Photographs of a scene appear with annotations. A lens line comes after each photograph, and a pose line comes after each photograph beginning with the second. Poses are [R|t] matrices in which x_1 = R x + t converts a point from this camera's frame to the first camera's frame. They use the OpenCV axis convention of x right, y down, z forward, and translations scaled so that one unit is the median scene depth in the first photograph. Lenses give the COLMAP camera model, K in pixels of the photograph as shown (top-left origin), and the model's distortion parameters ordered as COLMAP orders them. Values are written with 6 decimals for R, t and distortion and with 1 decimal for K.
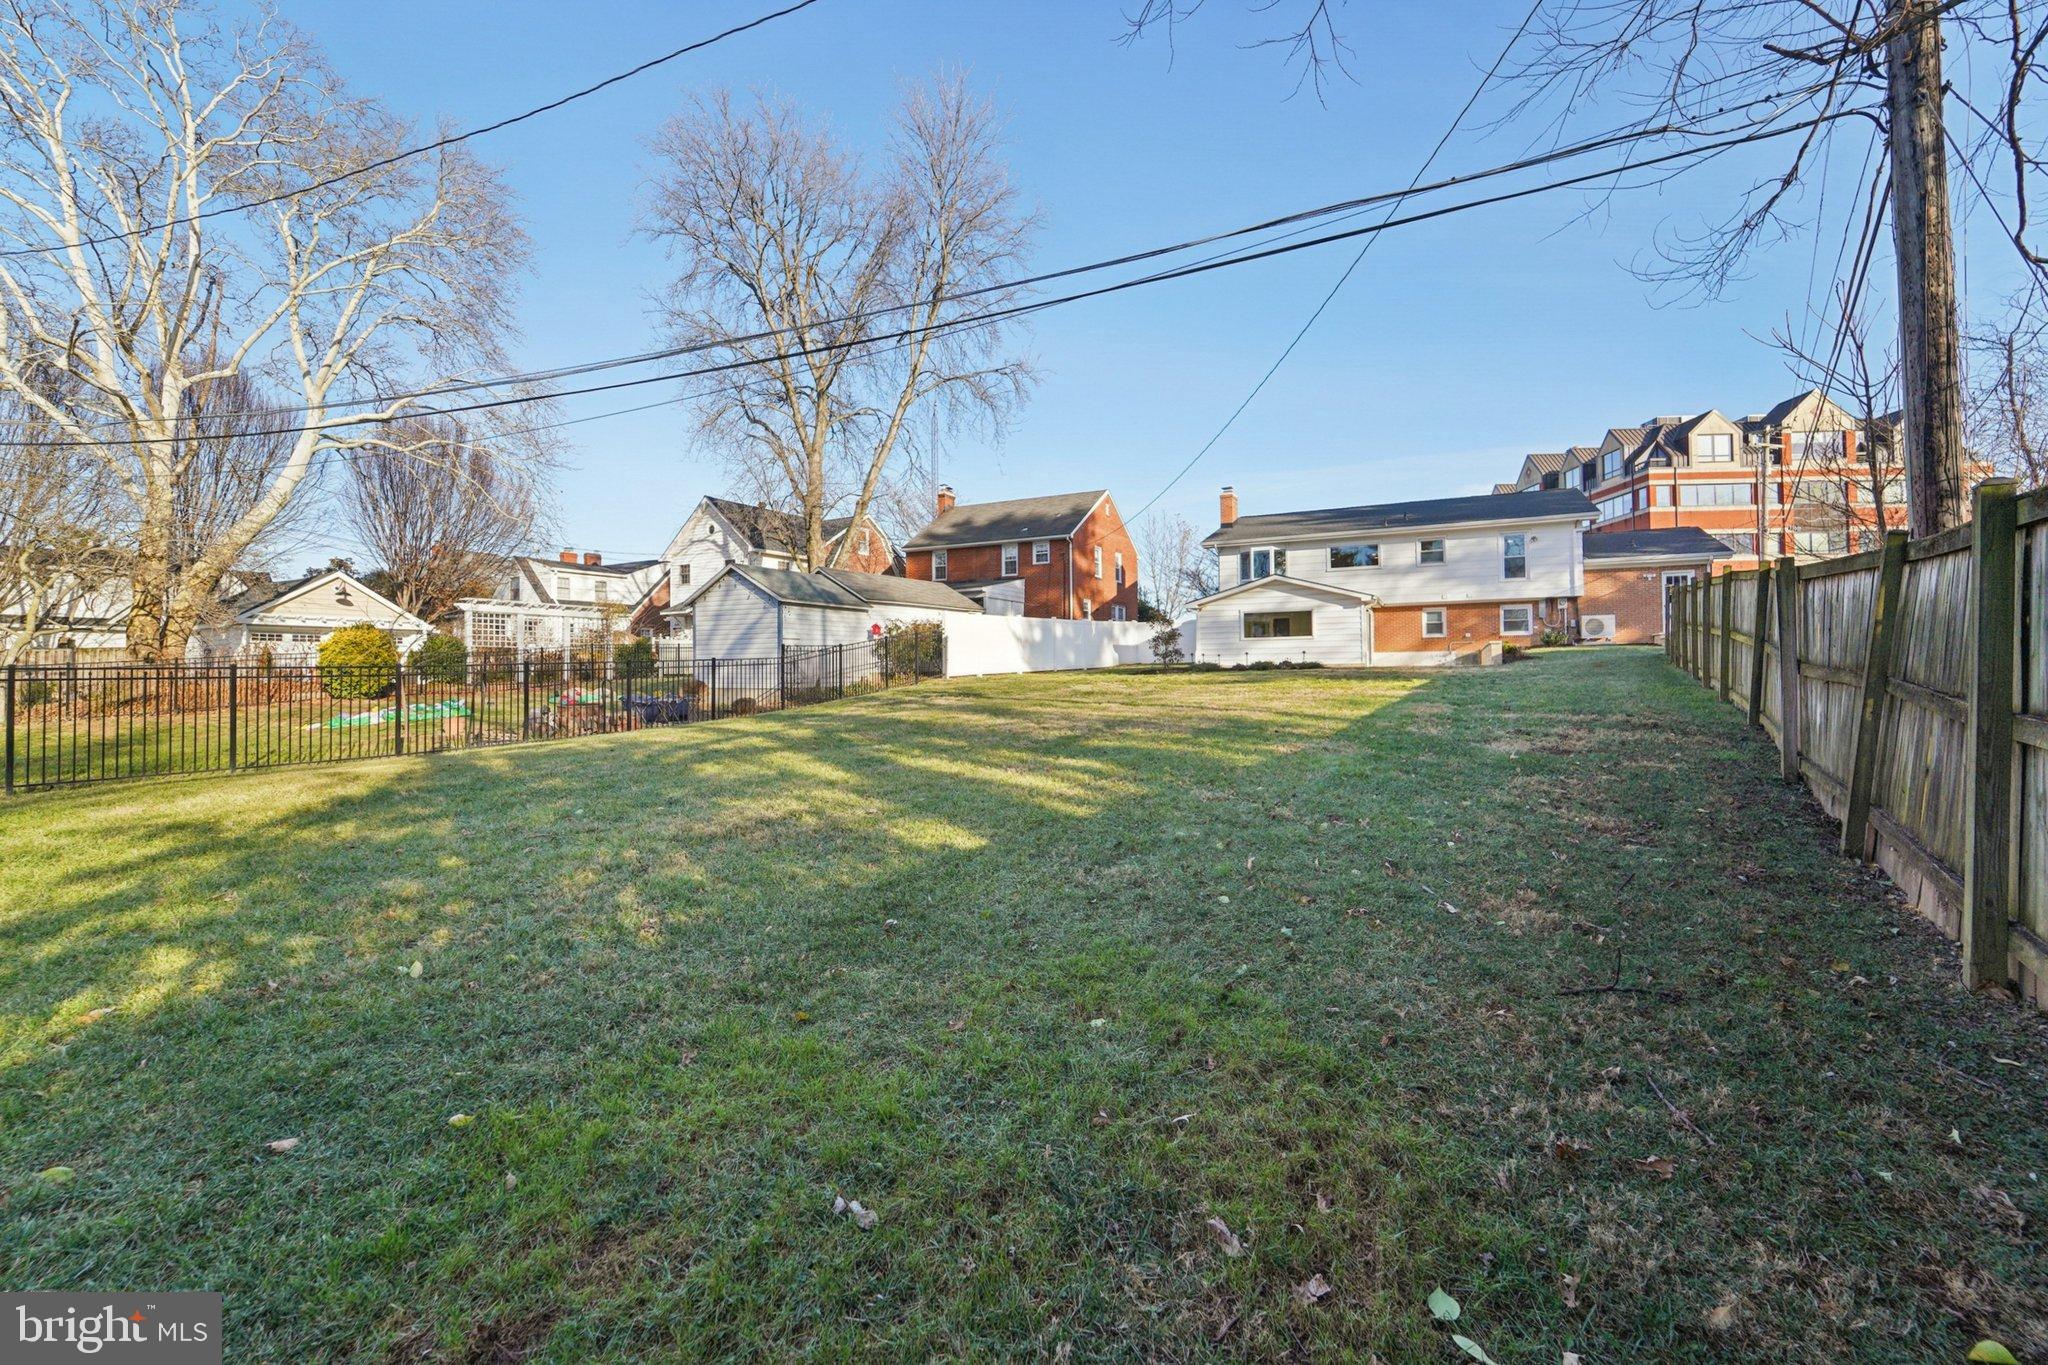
lens RADIAL K [[842.9, 0, 1037.2], [0, 842.9, 661.9], [0, 0, 1]] dist [-0.014367, 0.000082]
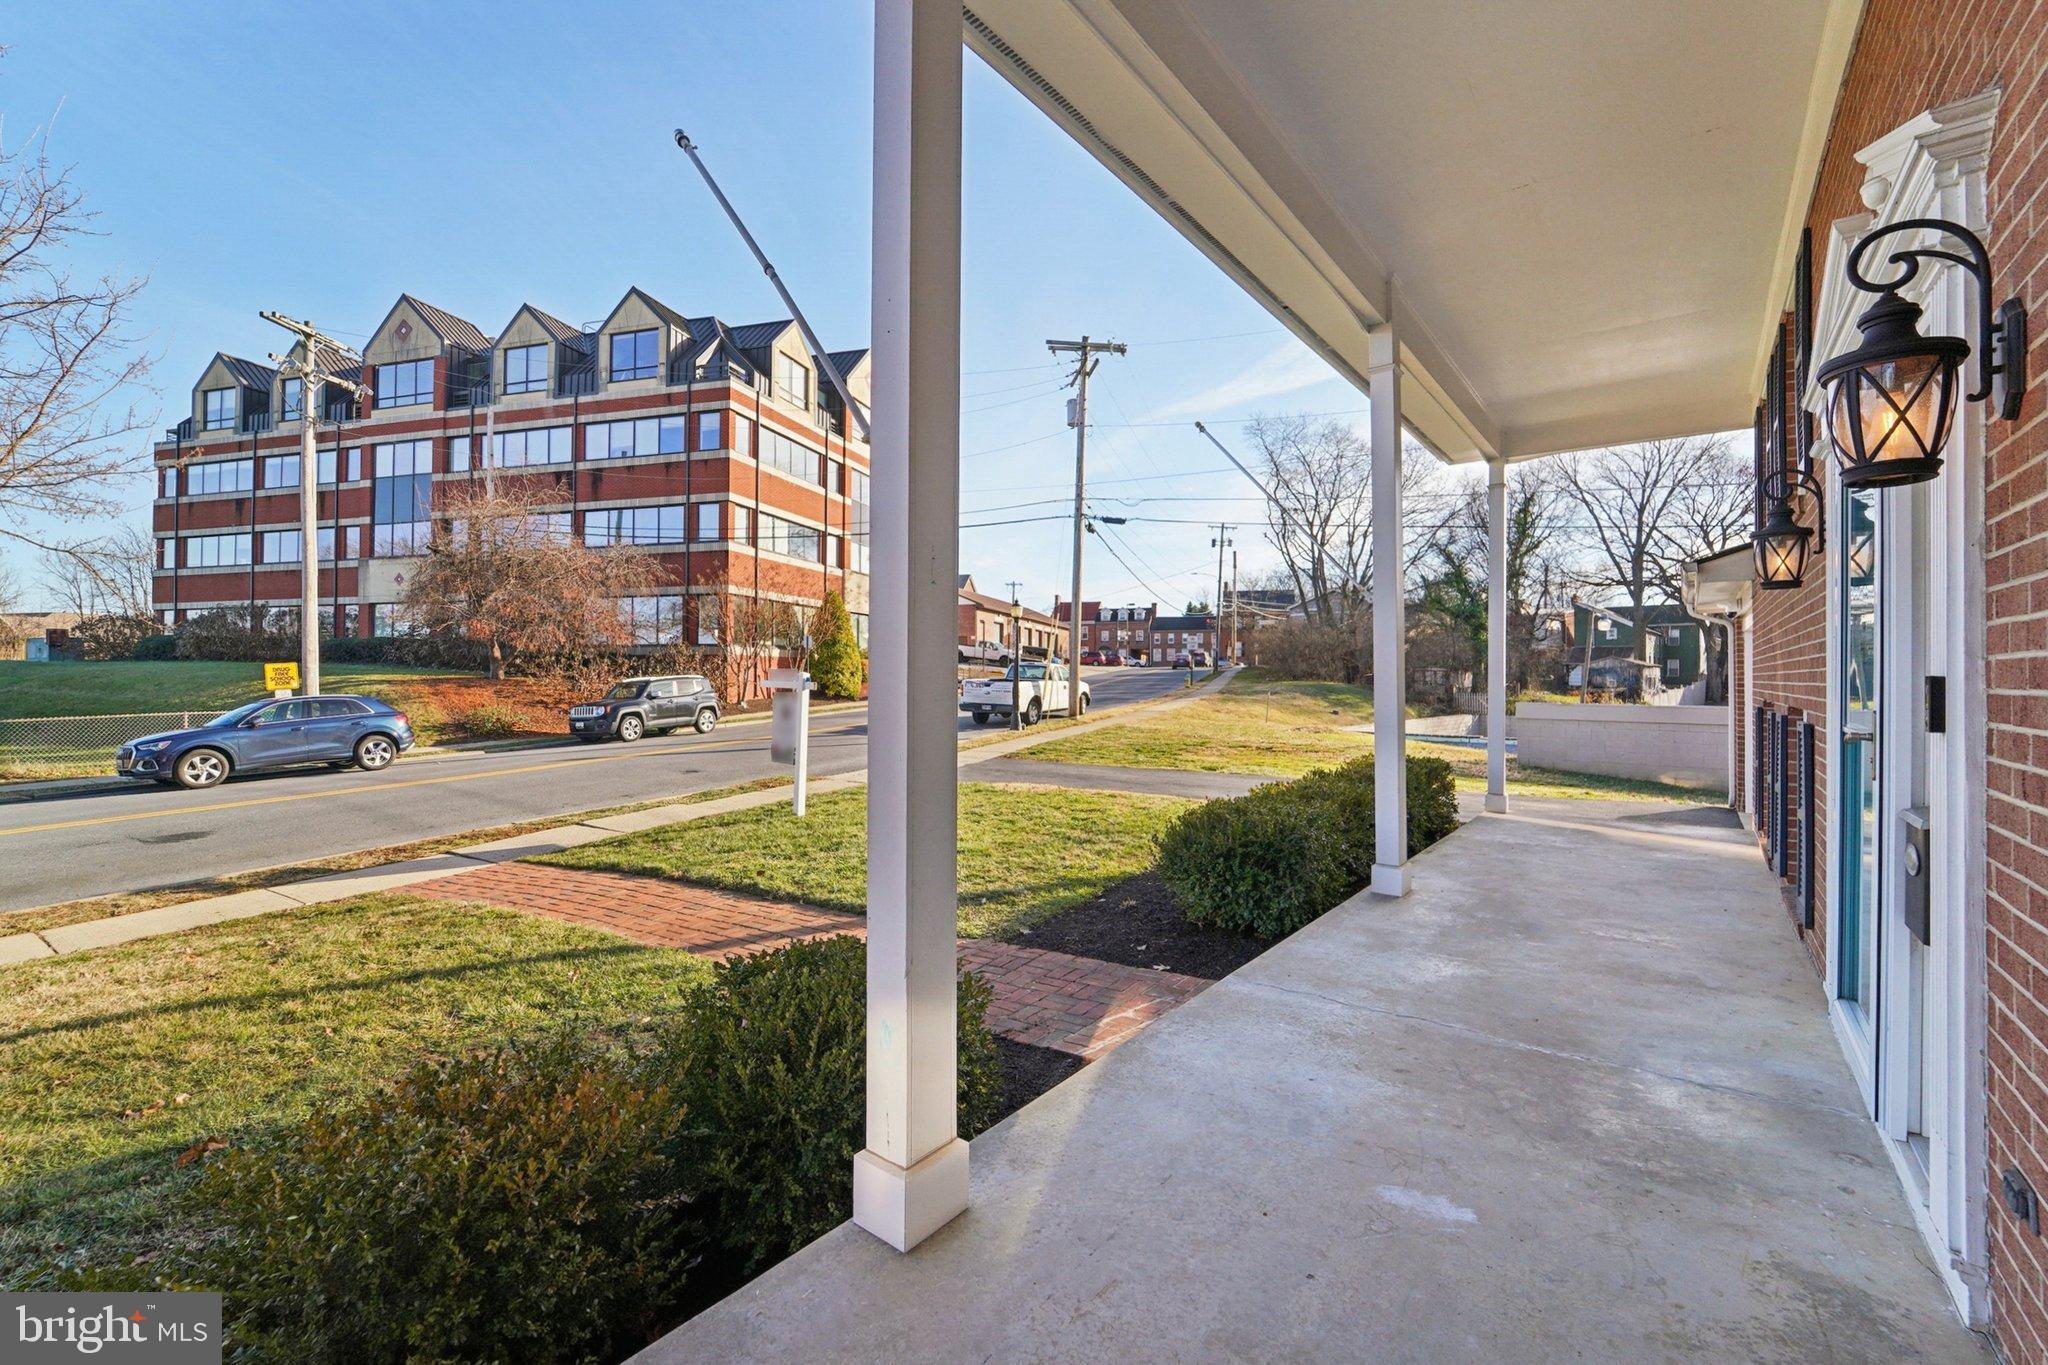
lens RADIAL K [[848.4, 0, 1027.8], [0, 848.4, 677.6], [0, 0, 1]] dist [-0.003423, 0.000332]
pose [[0.187992, 0.011557, 0.982103, 0.376295], [-0.012266, 0.999880, -0.009418, -0.051658], [-0.982094, -0.010276, 0.188111, 1.197022]]
